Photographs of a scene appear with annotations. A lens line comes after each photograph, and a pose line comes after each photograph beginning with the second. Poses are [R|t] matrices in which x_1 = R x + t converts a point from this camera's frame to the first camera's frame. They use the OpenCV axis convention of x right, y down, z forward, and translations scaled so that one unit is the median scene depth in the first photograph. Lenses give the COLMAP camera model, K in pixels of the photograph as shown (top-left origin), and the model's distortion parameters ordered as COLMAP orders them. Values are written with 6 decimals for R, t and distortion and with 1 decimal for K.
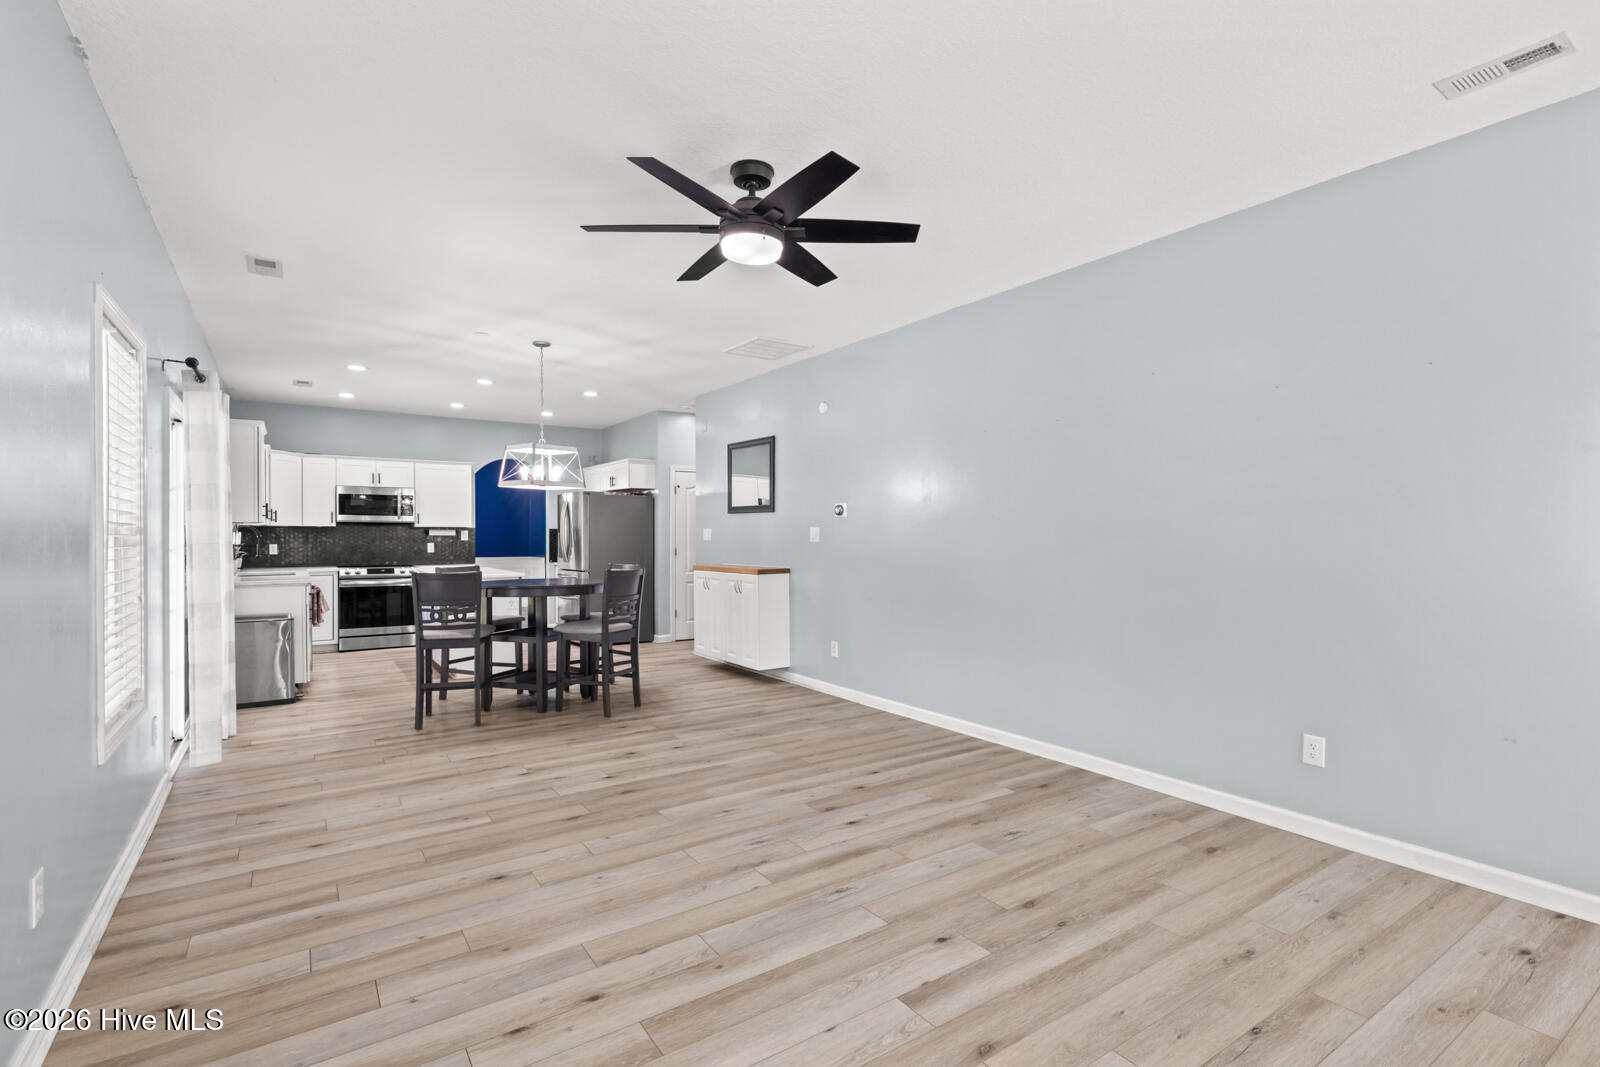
lens RADIAL K [[725.4, 0, 800.0], [0, 725.4, 533.5], [0, 0, 1]] dist [0.001708, -0.000340]
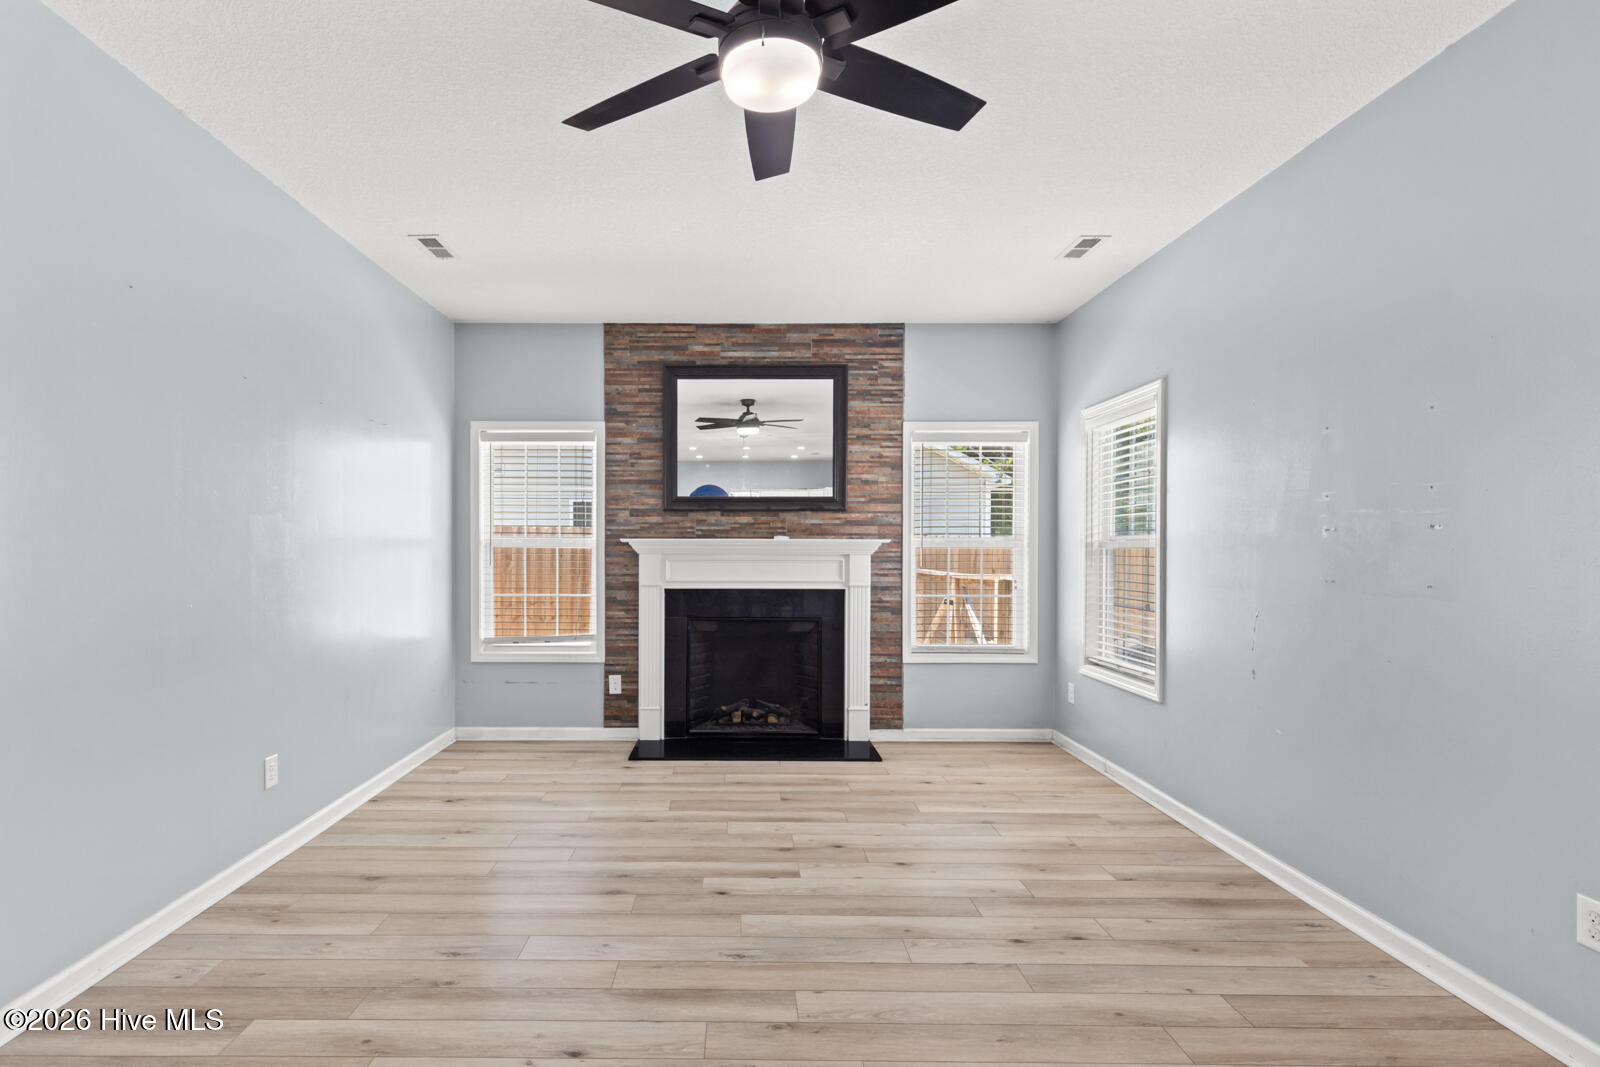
lens RADIAL K [[725.4, 0, 800.0], [0, 725.4, 533.5], [0, 0, 1]] dist [0.001708, -0.000340]
pose [[-0.856527, 0.008818, 0.516028, -0.482414], [-0.001983, 0.999790, -0.020376, -0.000560], [-0.516099, -0.018476, -0.856330, 1.787618]]
